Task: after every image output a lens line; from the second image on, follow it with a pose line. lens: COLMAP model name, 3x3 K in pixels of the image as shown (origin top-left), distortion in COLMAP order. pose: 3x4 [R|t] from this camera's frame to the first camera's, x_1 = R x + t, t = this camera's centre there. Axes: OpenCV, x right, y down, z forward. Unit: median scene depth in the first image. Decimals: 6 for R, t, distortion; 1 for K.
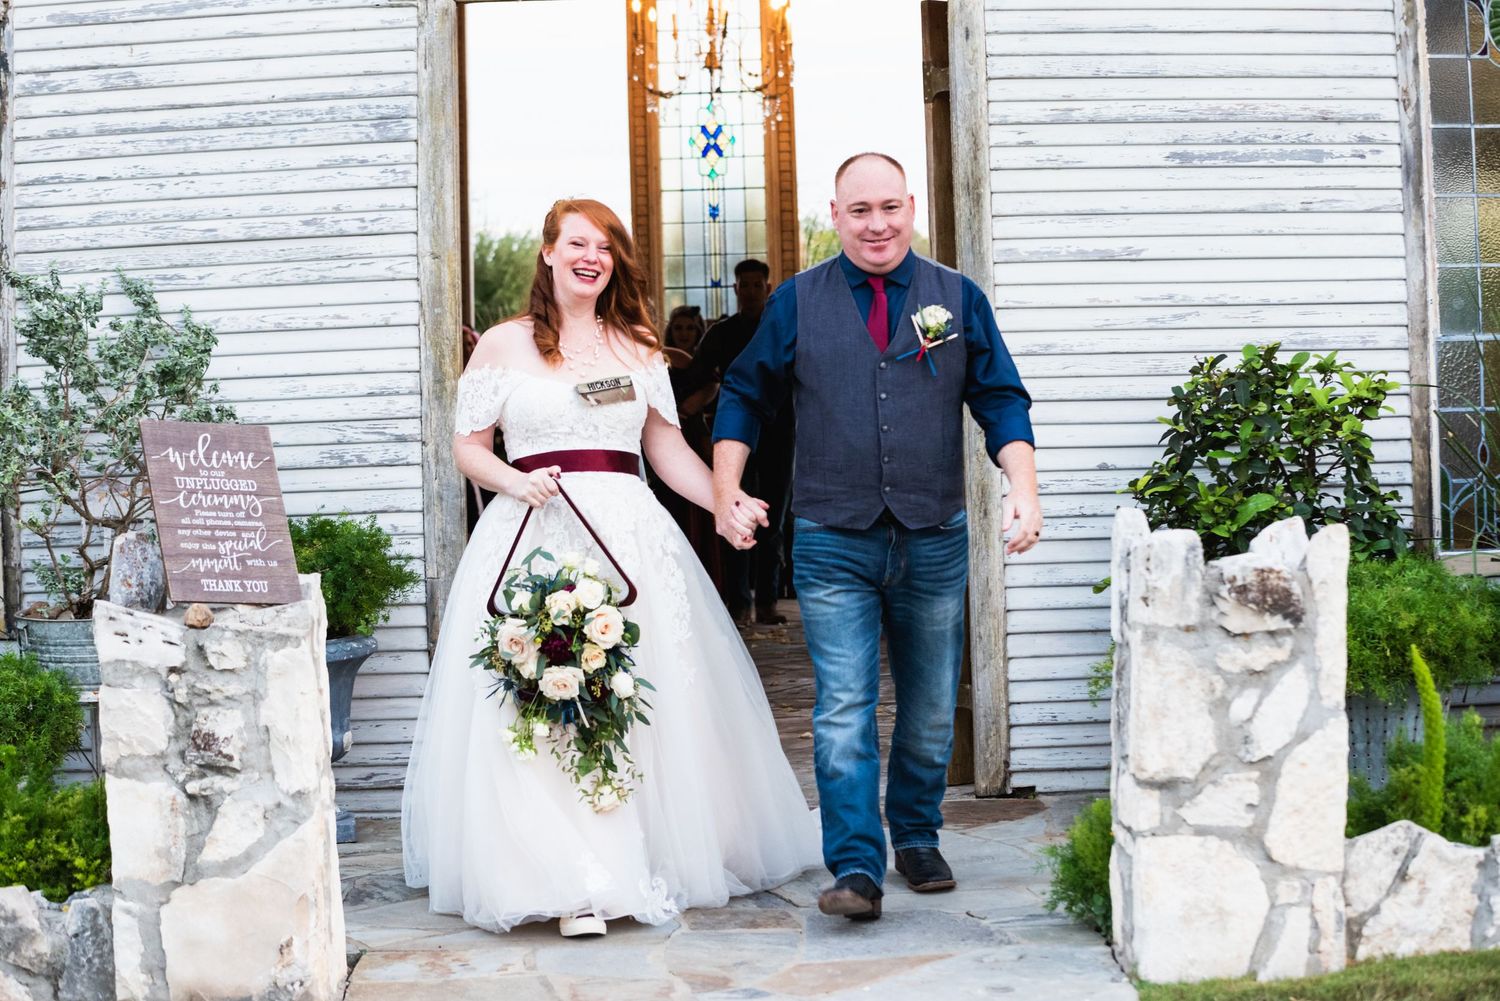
lens RADIAL K [[3246.5, 0, 750.0], [0, 3246.5, 500.5], [0, 0, 1]] dist [-0.586471, 0.455316]
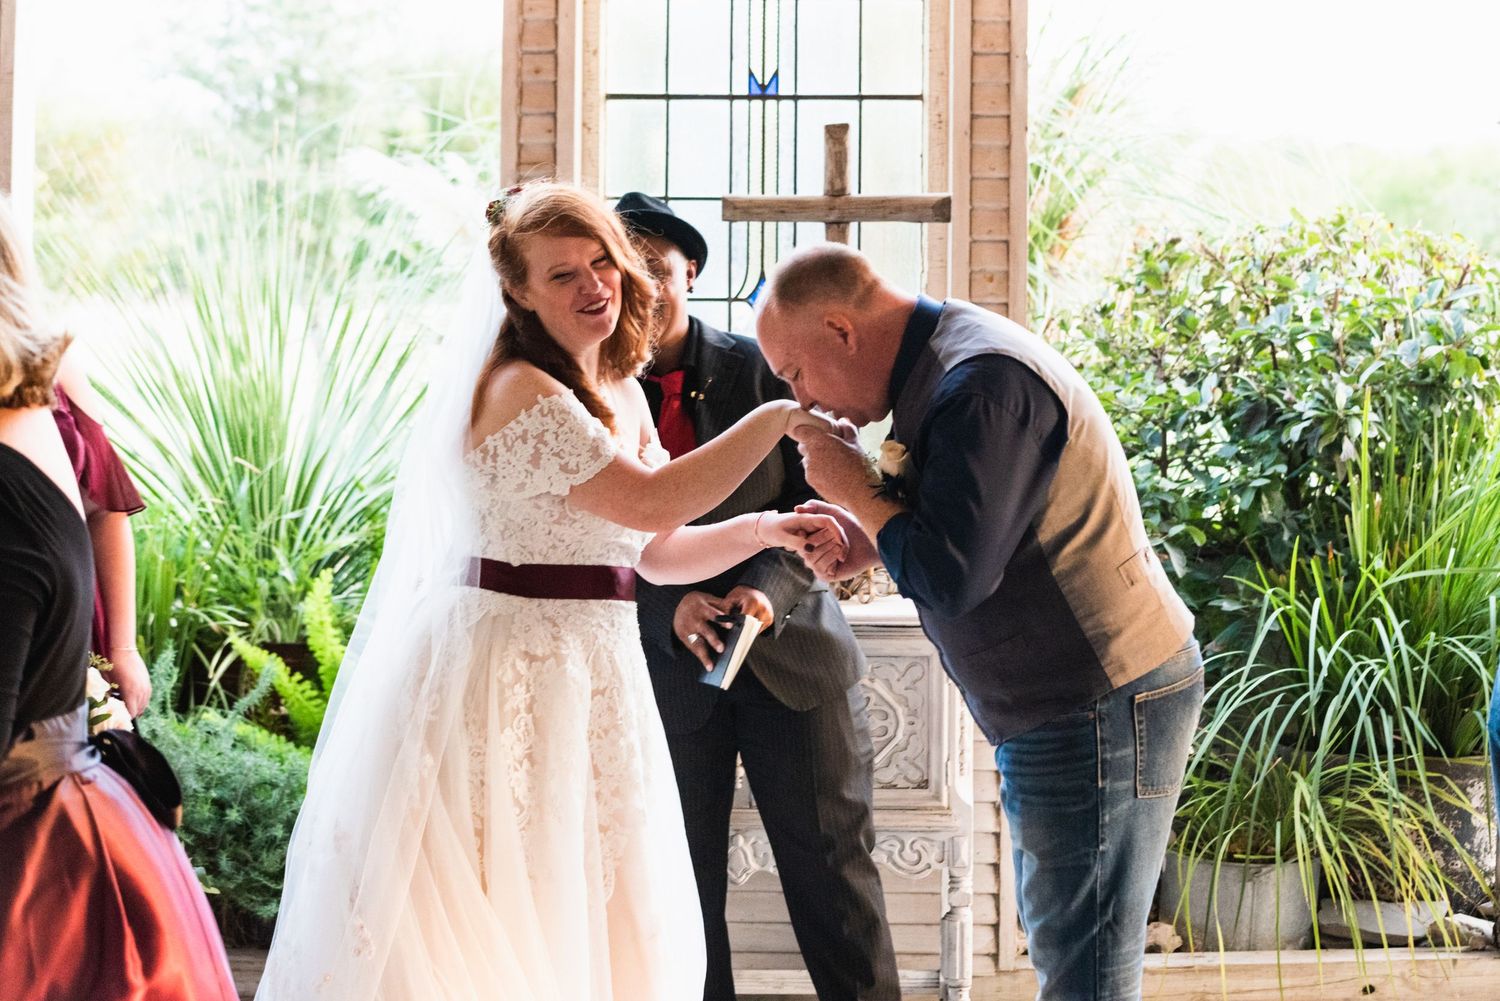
lens RADIAL K [[3578.8, 0, 750.0], [0, 3578.8, 500.5], [0, 0, 1]] dist [-0.613842, 1.055135]
pose [[0.998833, 0.036453, -0.031699, 0.002114], [-0.035442, 0.998863, 0.031892, -0.087373], [0.032825, -0.030732, 0.998989, 1.520497]]
